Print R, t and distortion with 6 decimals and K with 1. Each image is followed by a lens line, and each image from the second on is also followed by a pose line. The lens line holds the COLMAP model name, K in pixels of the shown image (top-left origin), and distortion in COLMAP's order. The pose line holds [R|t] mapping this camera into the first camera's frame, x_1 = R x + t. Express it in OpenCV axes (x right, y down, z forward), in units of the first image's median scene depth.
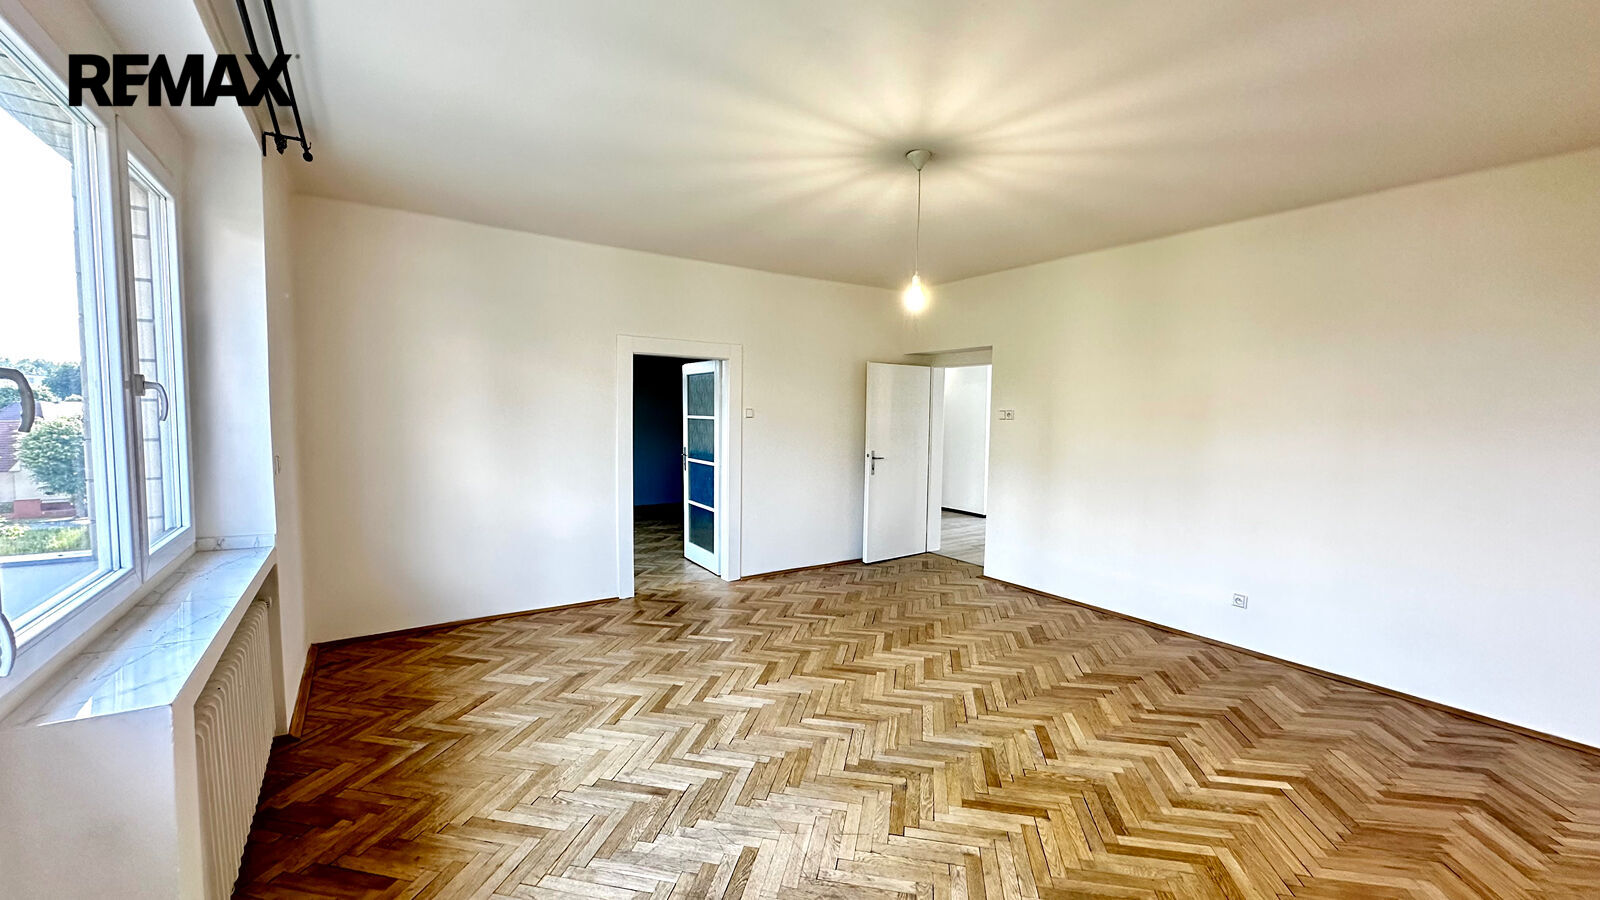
lens RADIAL K [[628.5, 0, 798.9], [0, 628.5, 448.4], [0, 0, 1]] dist [-0.001691, 0.000090]
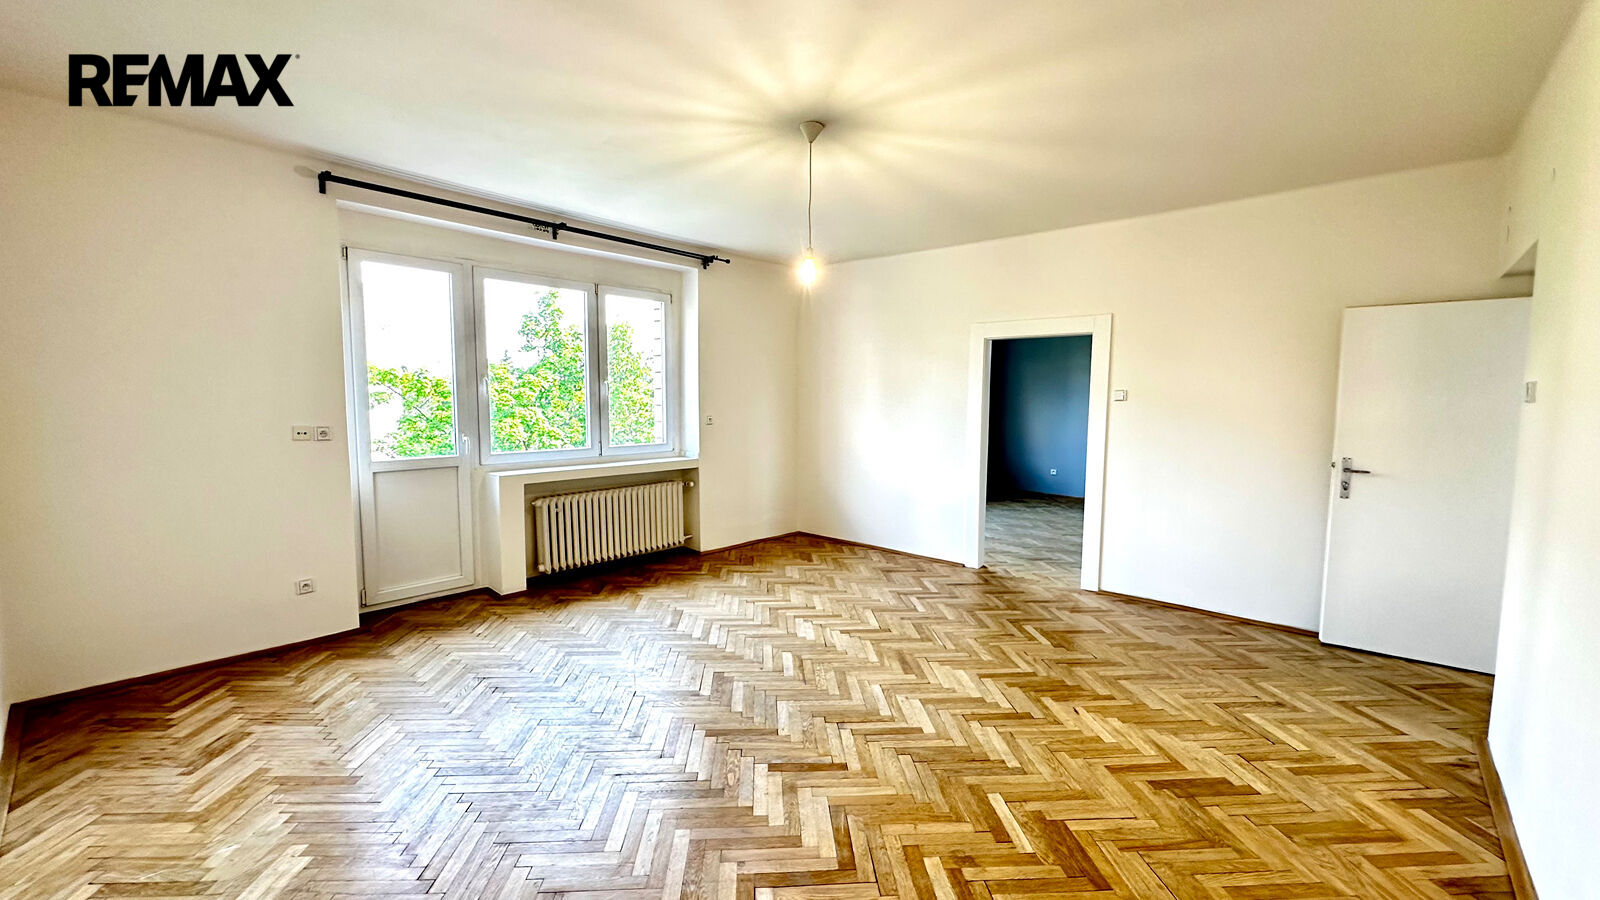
lens RADIAL K [[628.5, 0, 800.4], [0, 628.5, 446.2], [0, 0, 1]] dist [-0.001691, 0.000090]
pose [[0.253220, 0.065427, -0.965194, 0.933444], [-0.062705, 0.996722, 0.051113, -0.008471], [0.965374, 0.047579, 0.256493, 0.592350]]
